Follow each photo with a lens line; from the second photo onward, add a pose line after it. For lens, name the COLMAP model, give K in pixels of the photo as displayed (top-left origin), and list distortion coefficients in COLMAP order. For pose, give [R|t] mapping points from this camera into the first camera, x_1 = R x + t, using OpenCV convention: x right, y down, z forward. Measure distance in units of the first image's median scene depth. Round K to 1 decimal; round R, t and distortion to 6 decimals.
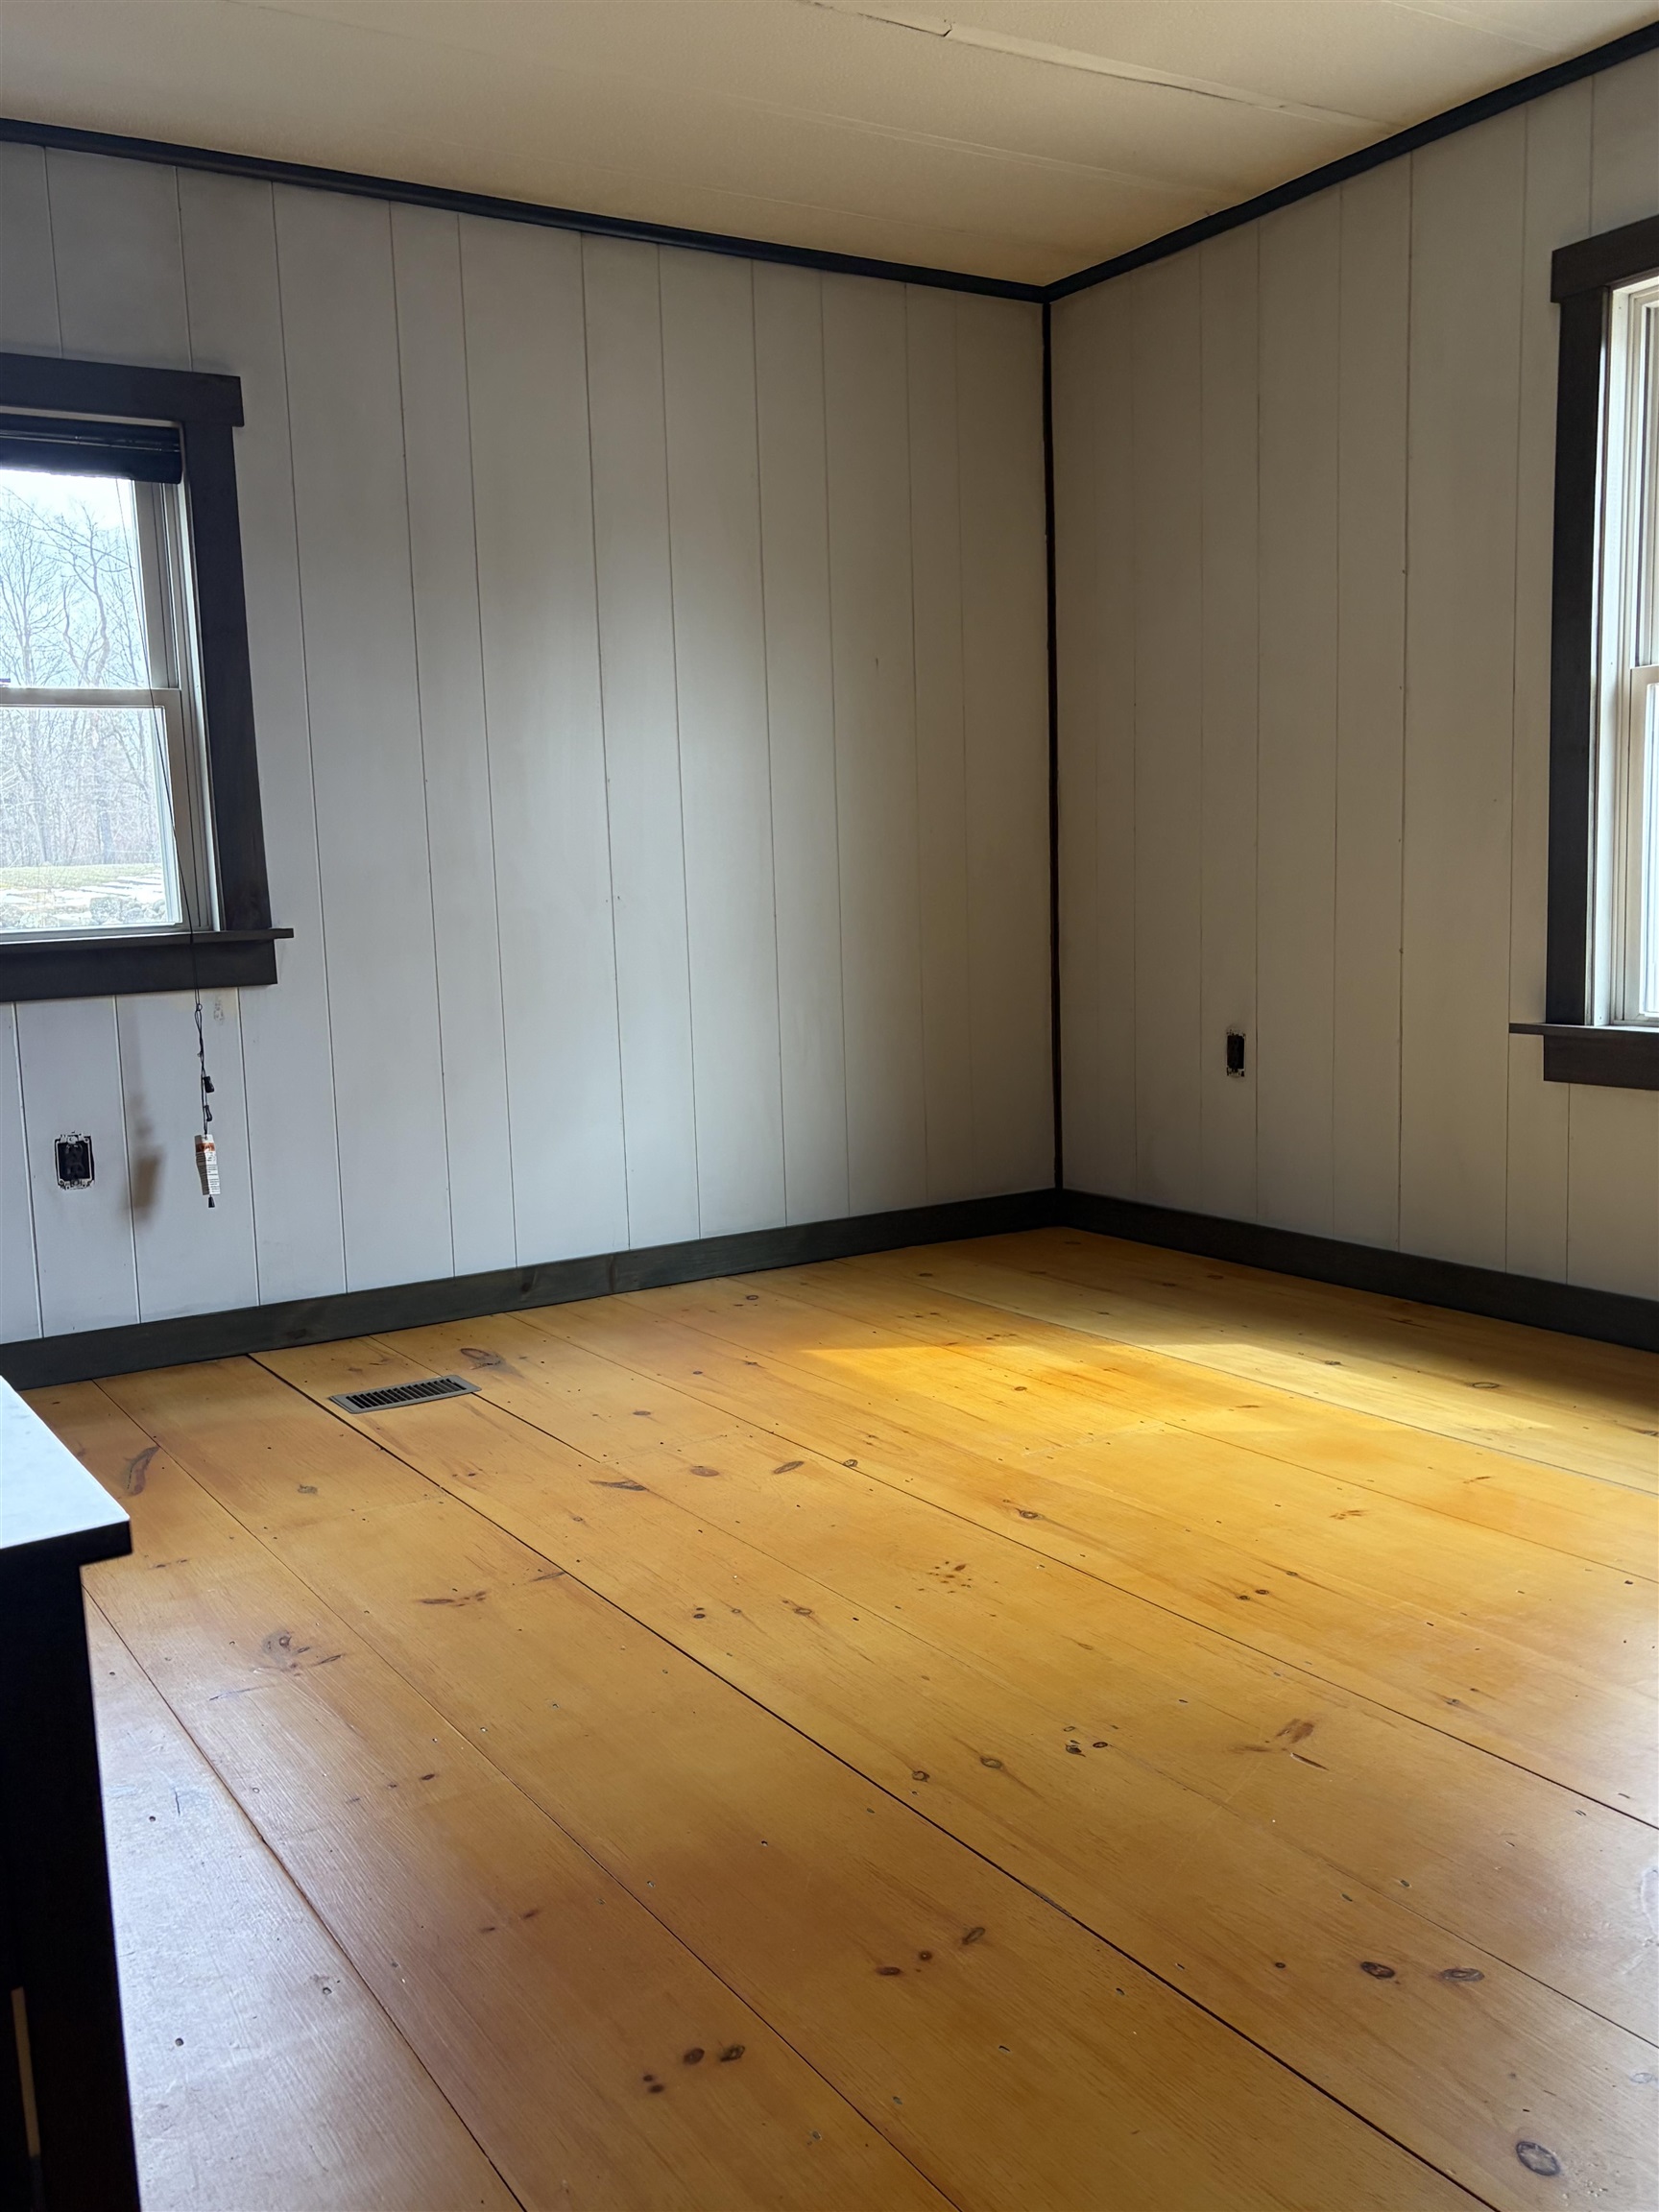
lens RADIAL K [[1964.2, 0, 831.4], [0, 1964.2, 1110.6], [0, 0, 1]] dist [0.051520, -0.052599]
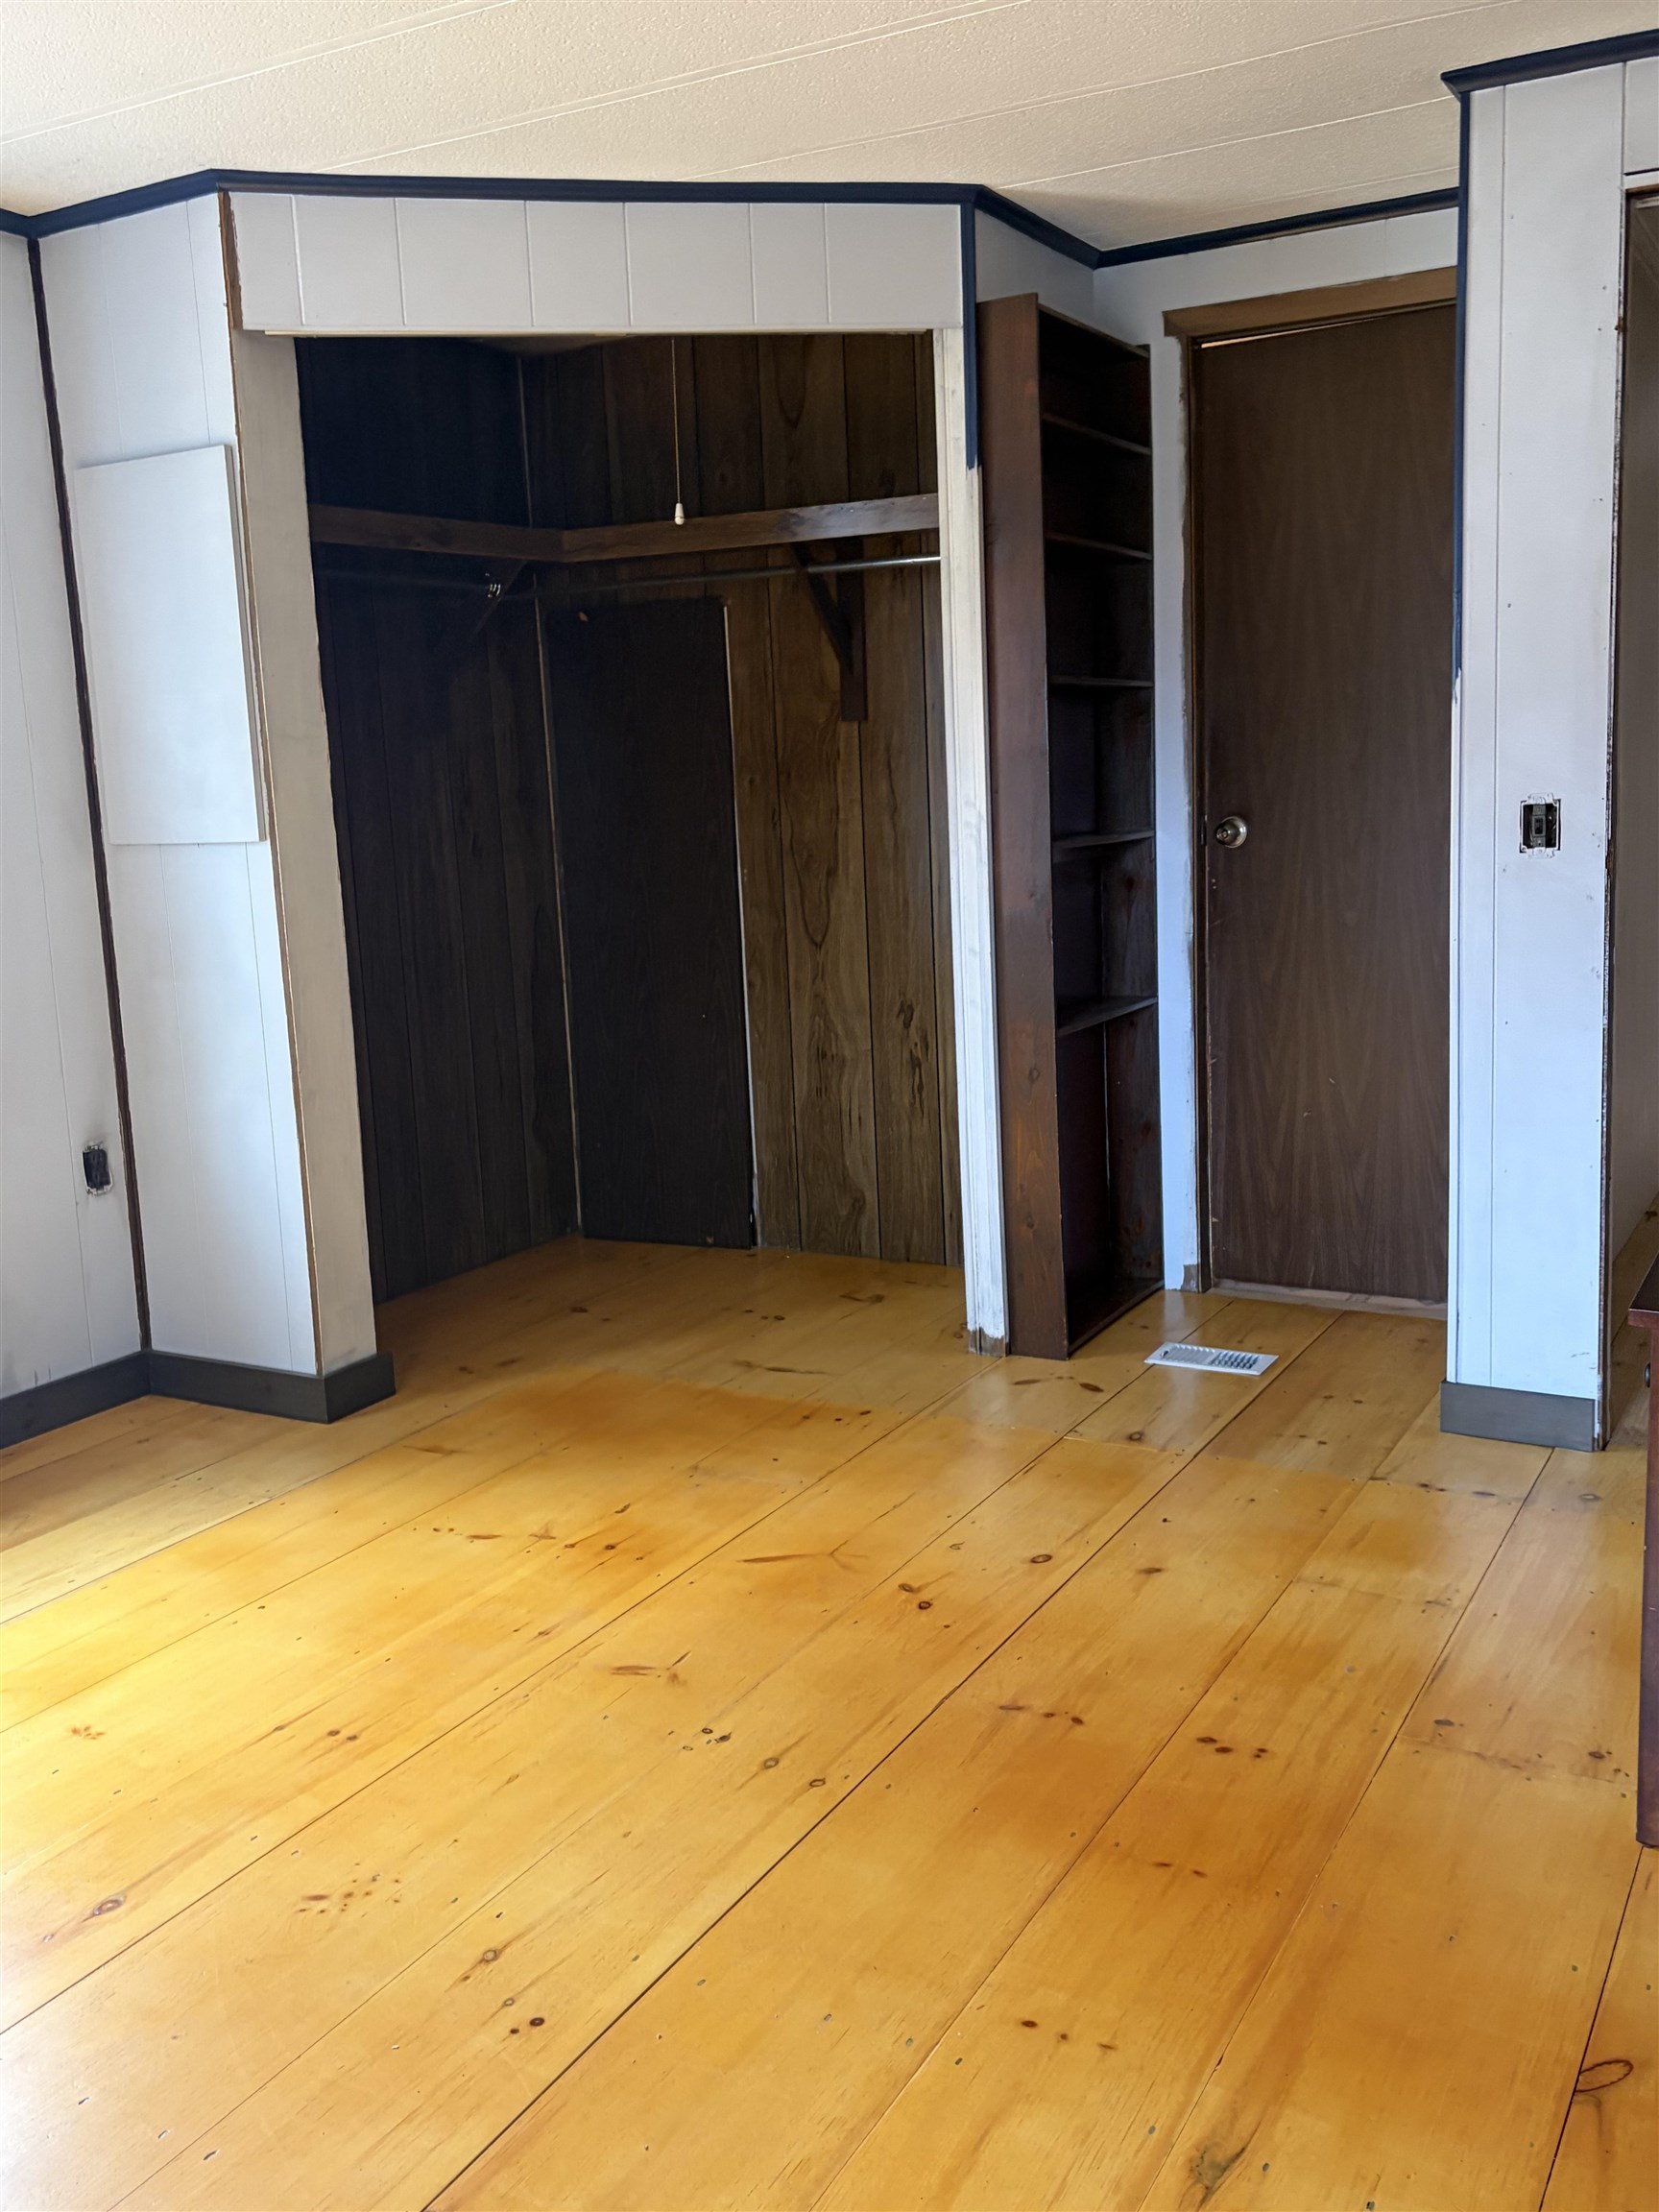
lens RADIAL K [[1964.2, 0, 829.8], [0, 1964.2, 1103.9], [0, 0, 1]] dist [0.051520, -0.052599]
pose [[-0.475509, -0.102020, 0.873775, -0.837005], [0.156802, 0.967518, 0.198297, -0.258746], [-0.865624, 0.231302, -0.444066, 1.243296]]
